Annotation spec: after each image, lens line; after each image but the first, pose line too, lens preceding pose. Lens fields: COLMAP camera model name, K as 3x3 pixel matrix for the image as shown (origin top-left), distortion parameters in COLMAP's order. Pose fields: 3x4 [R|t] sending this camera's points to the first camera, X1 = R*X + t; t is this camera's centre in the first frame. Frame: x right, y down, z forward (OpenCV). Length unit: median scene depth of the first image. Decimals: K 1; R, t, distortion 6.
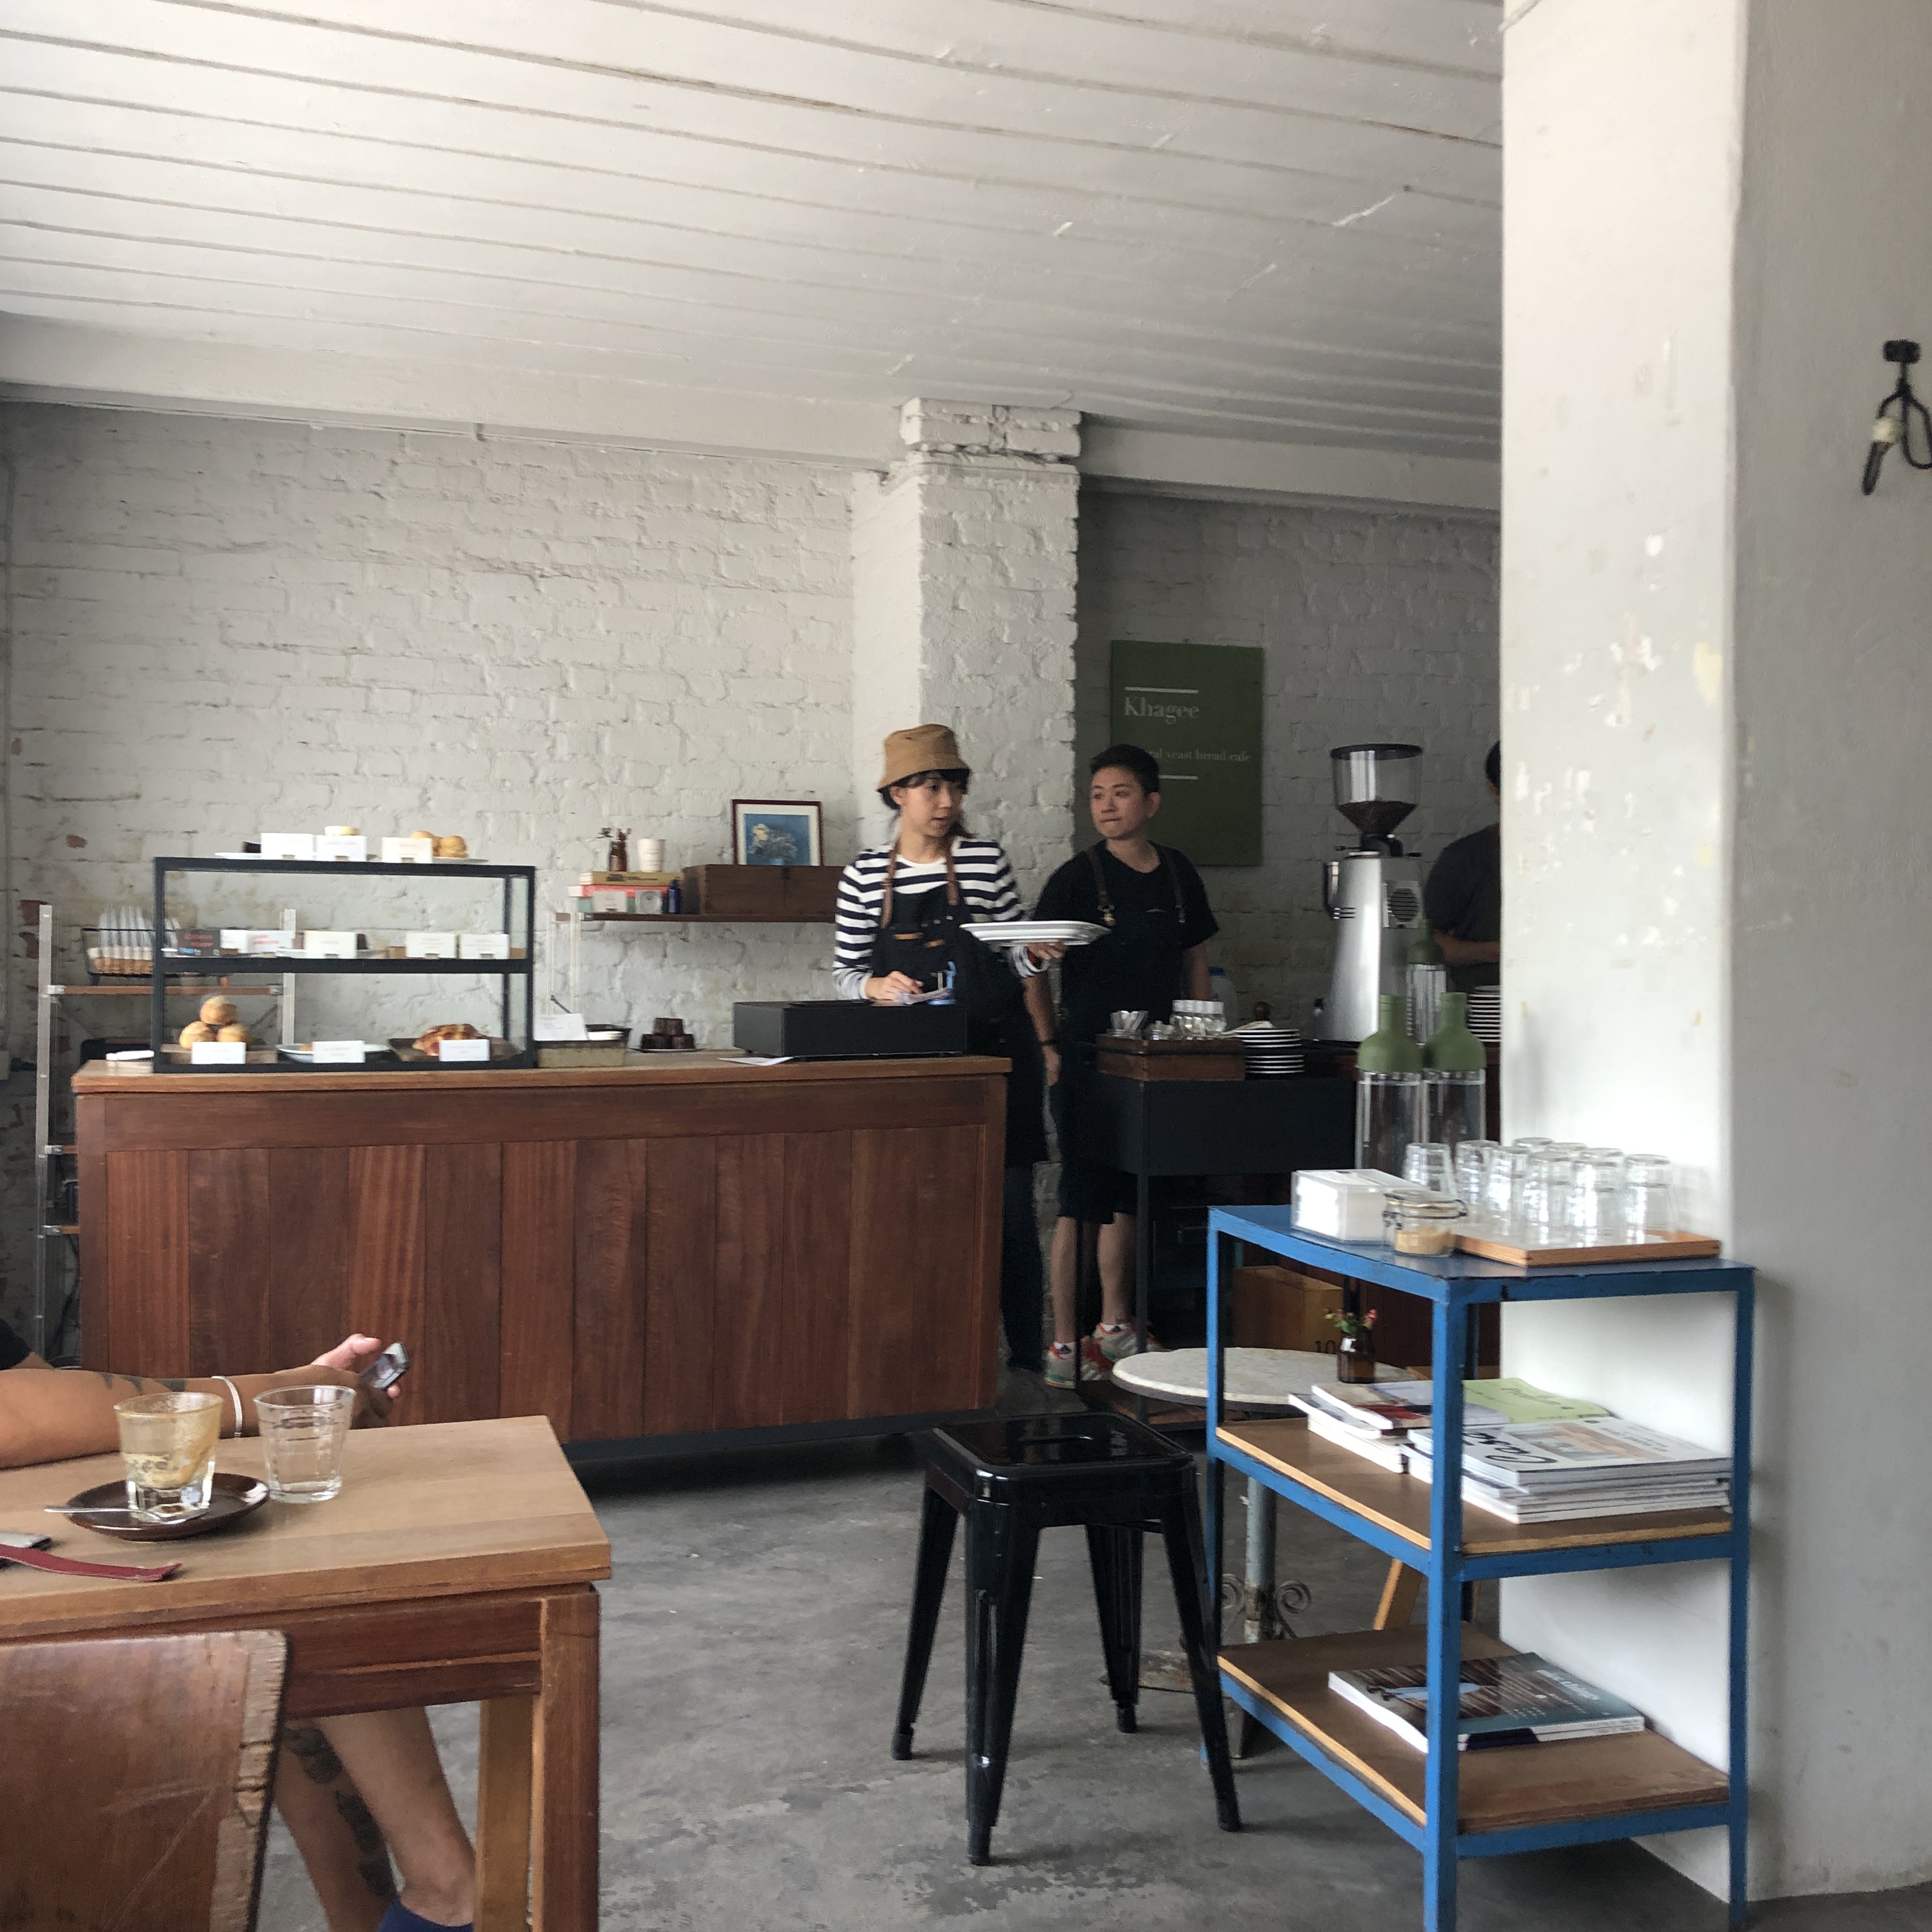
lens RADIAL K [[2173.4, 0, 964.4], [0, 2173.4, 965.5], [0, 0, 1]] dist [0.010790, 0.000000]
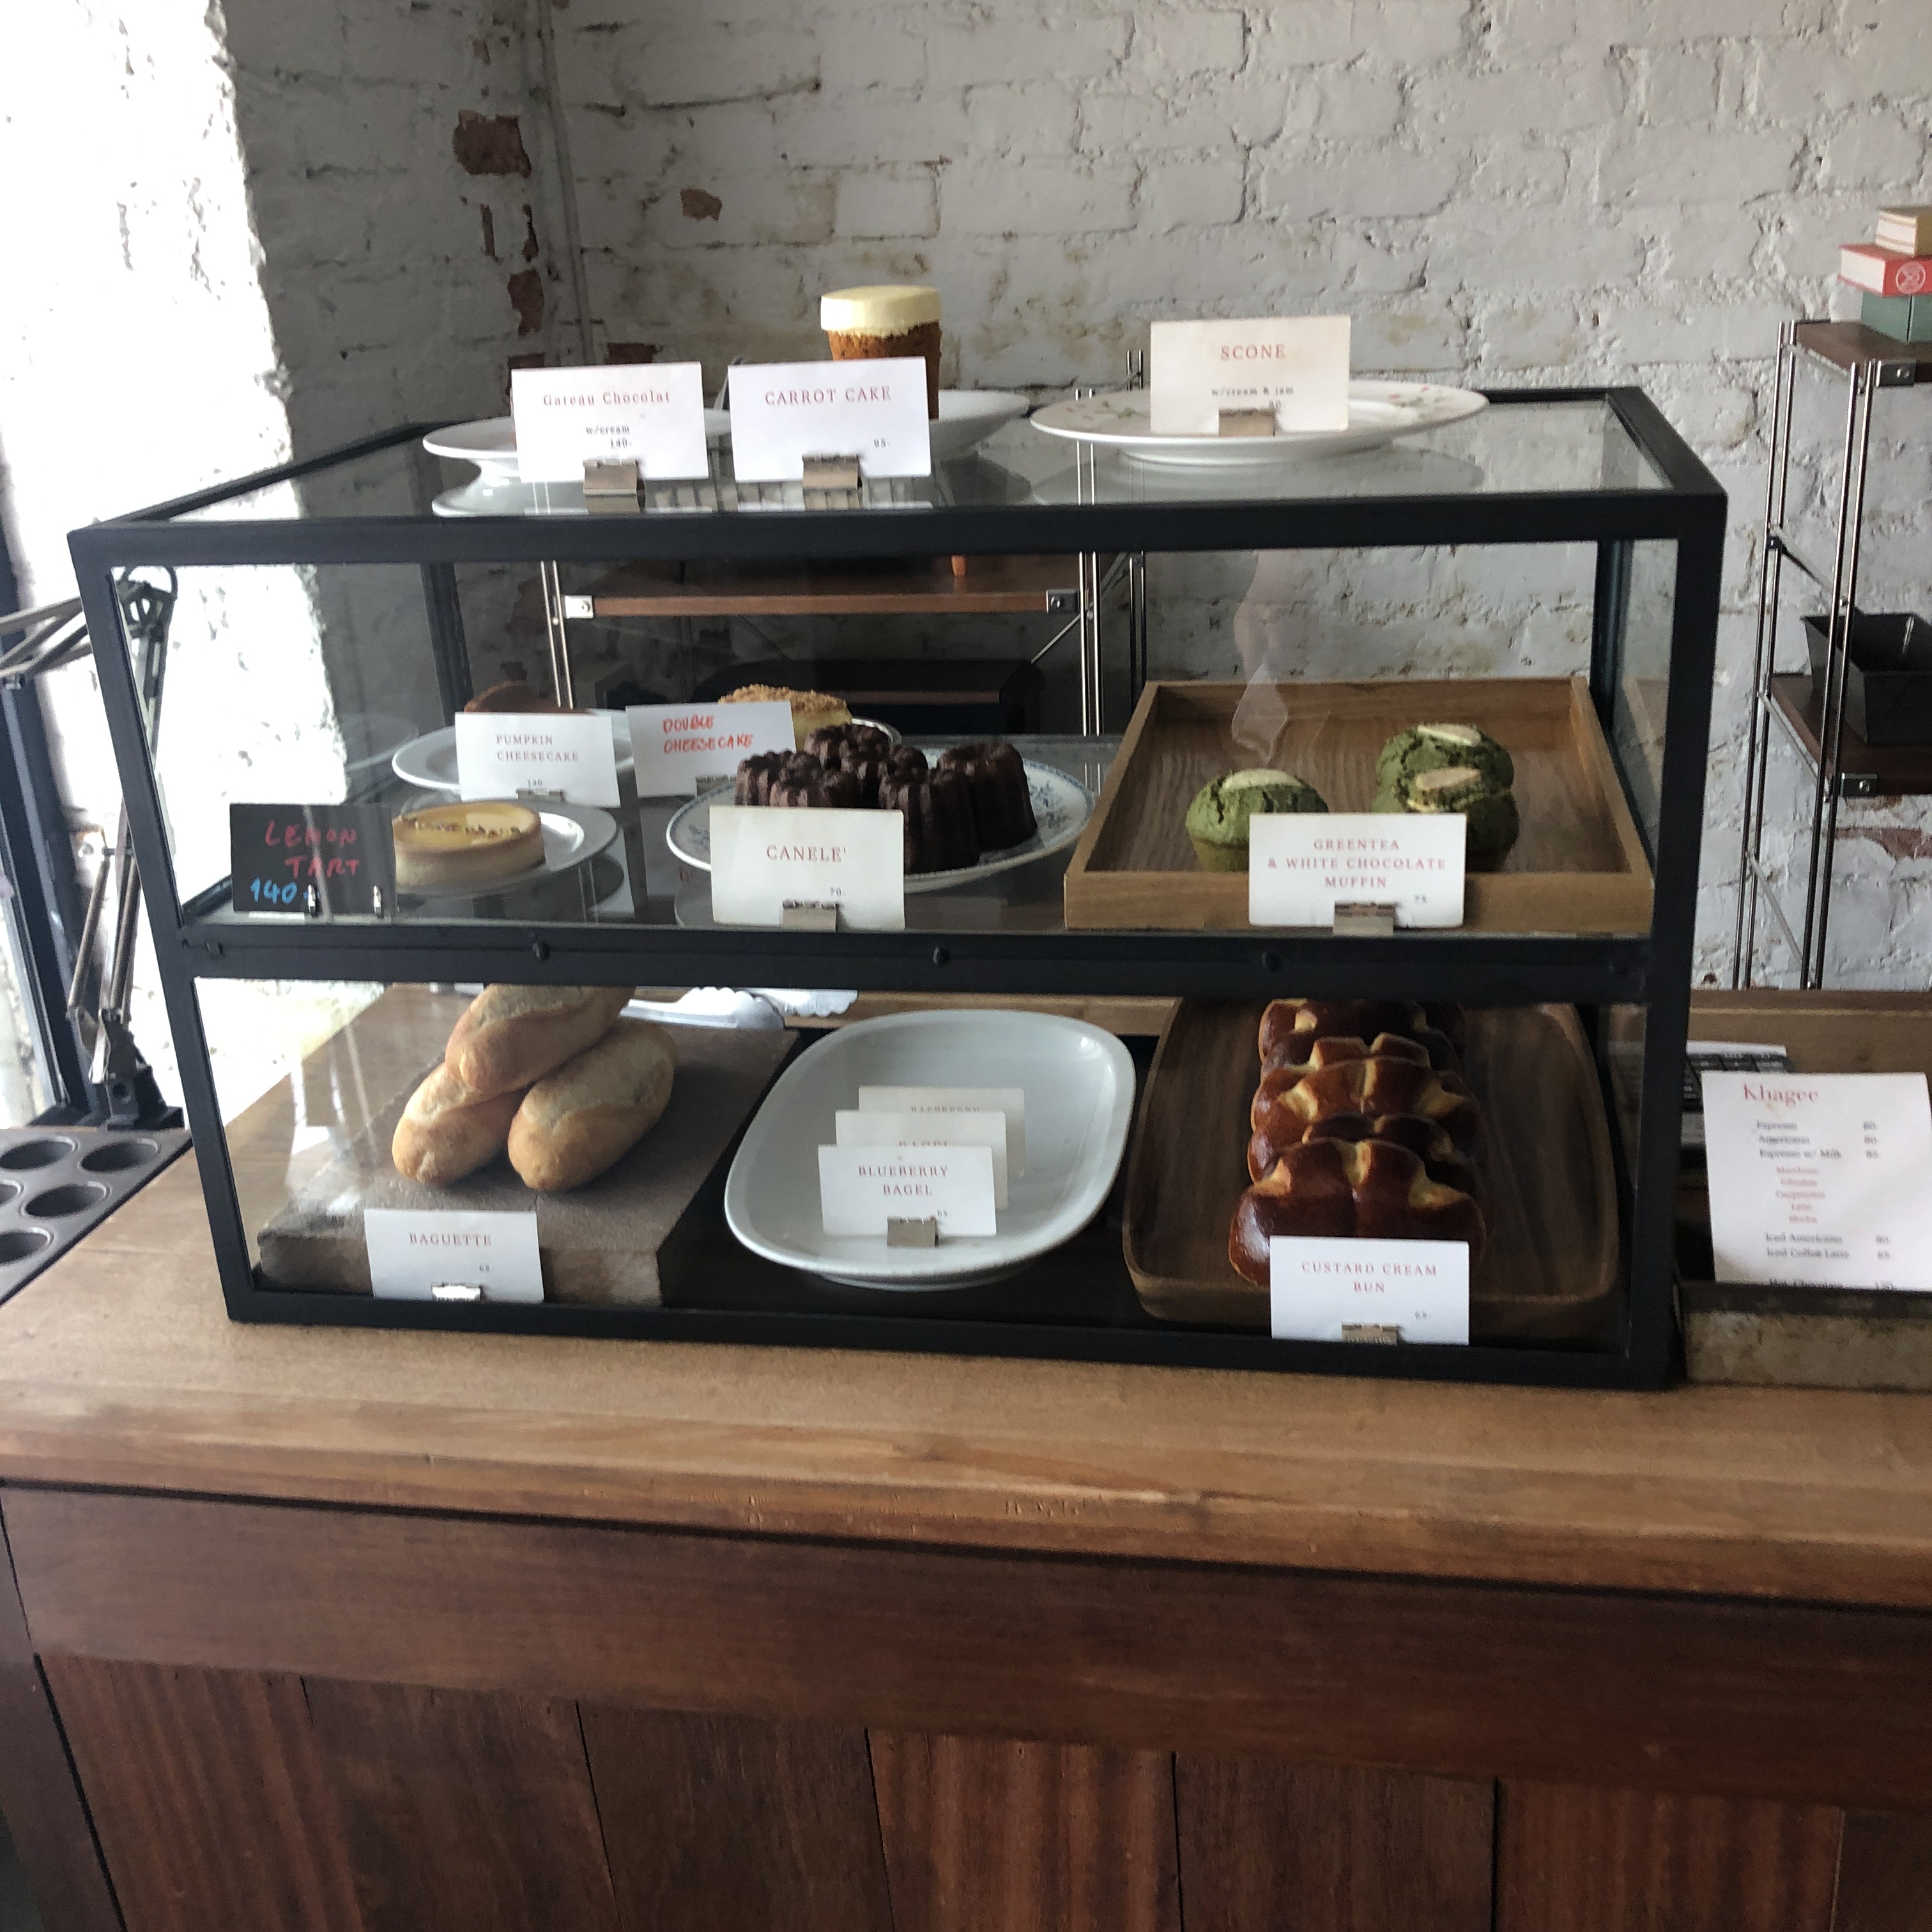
lens RADIAL K [[2173.4, 0, 965.2], [0, 2173.4, 965.3], [0, 0, 1]] dist [0.010790, 0.000000]
pose [[0.865348, 0.126740, -0.484882, -0.121318], [0.052680, 0.939133, 0.339490, -0.059033], [0.498396, -0.319320, 0.806000, 0.613069]]
